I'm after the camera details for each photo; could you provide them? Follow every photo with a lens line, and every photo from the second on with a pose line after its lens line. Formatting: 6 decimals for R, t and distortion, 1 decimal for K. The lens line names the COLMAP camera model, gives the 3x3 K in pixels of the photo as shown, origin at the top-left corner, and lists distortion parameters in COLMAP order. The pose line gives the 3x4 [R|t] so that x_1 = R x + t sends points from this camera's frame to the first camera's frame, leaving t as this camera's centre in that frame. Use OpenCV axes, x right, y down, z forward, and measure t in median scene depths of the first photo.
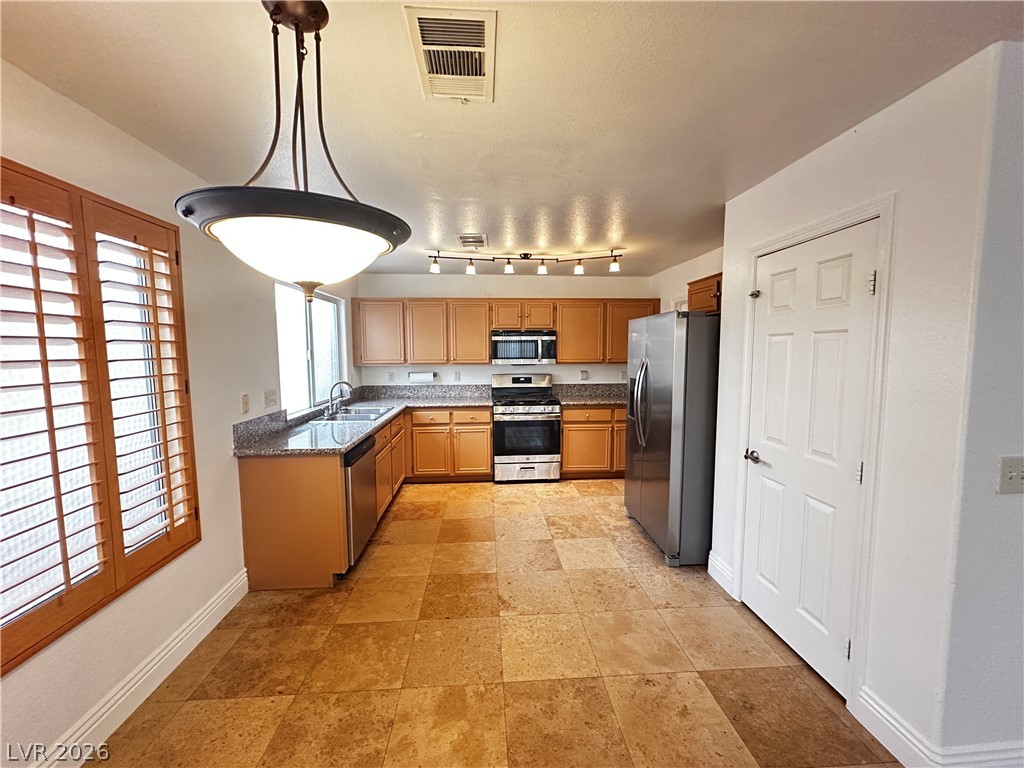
lens RADIAL K [[406.8, 0, 512.0], [0, 406.8, 384.0], [0, 0, 1]] dist [-0.001731, 0.000448]
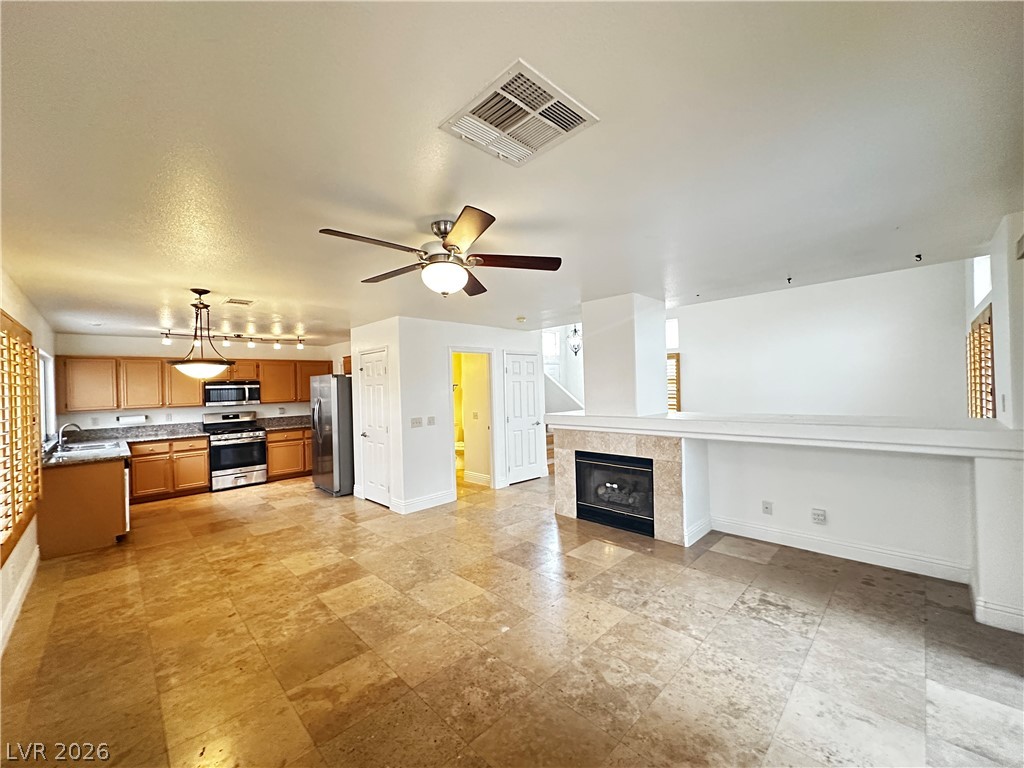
lens RADIAL K [[406.8, 0, 512.0], [0, 406.8, 384.0], [0, 0, 1]] dist [-0.001731, 0.000448]
pose [[0.758827, -0.014646, 0.651127, -0.164174], [0.080934, 0.994118, -0.071960, 0.062186], [-0.646243, 0.107304, 0.755550, -0.739642]]
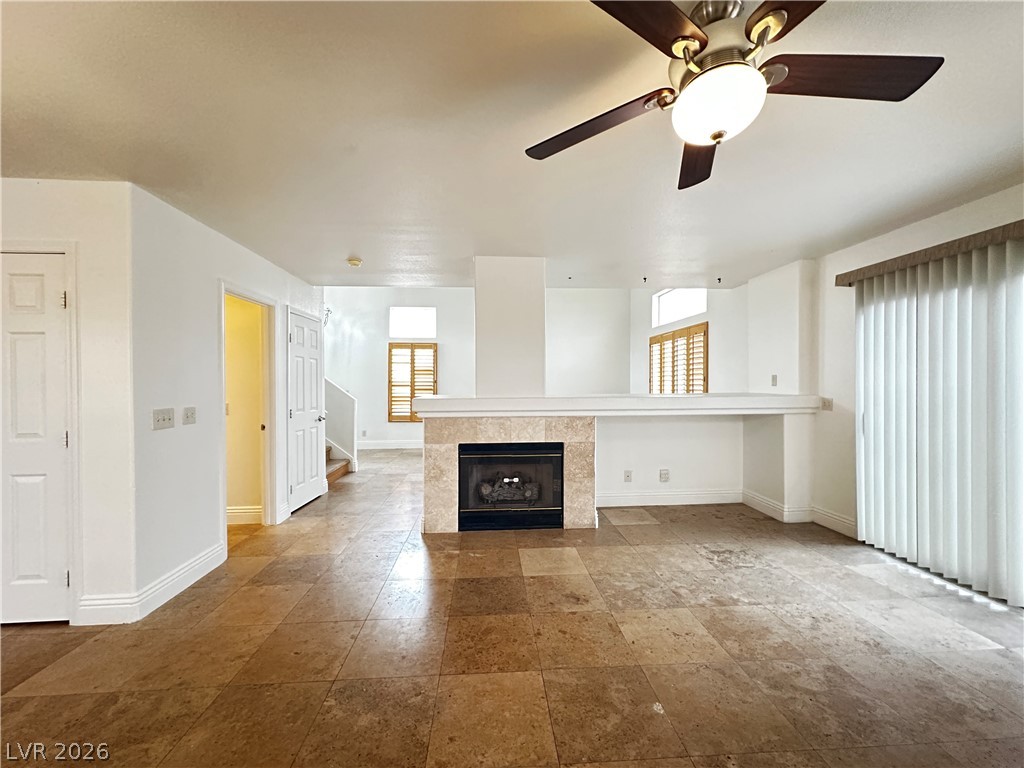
lens RADIAL K [[406.8, 0, 512.0], [0, 406.8, 384.0], [0, 0, 1]] dist [-0.001731, 0.000448]
pose [[0.005115, 0.000638, 0.999987, -0.170586], [0.089082, 0.996024, -0.001091, 0.061351], [-0.996011, 0.089086, 0.005038, -0.175475]]
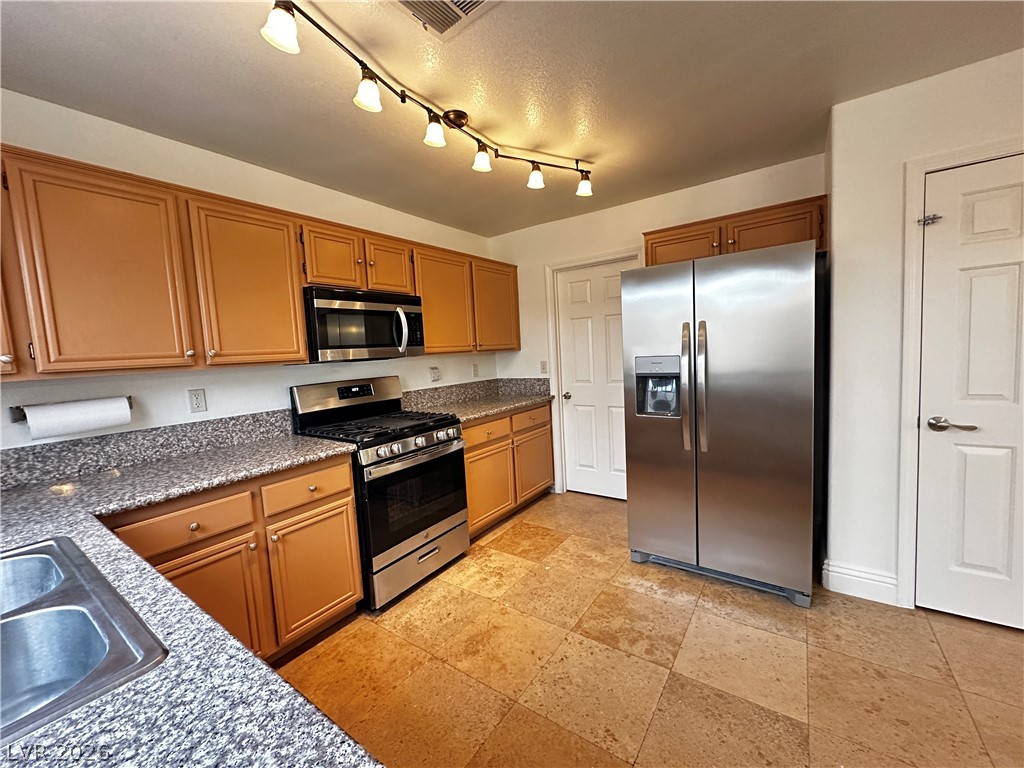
lens RADIAL K [[406.8, 0, 512.0], [0, 406.8, 384.0], [0, 0, 1]] dist [-0.001731, 0.000448]
pose [[0.632122, -0.095631, 0.768945, -0.275800], [0.117596, 0.992700, 0.026787, -0.010340], [-0.765894, 0.073492, 0.638753, 0.570497]]
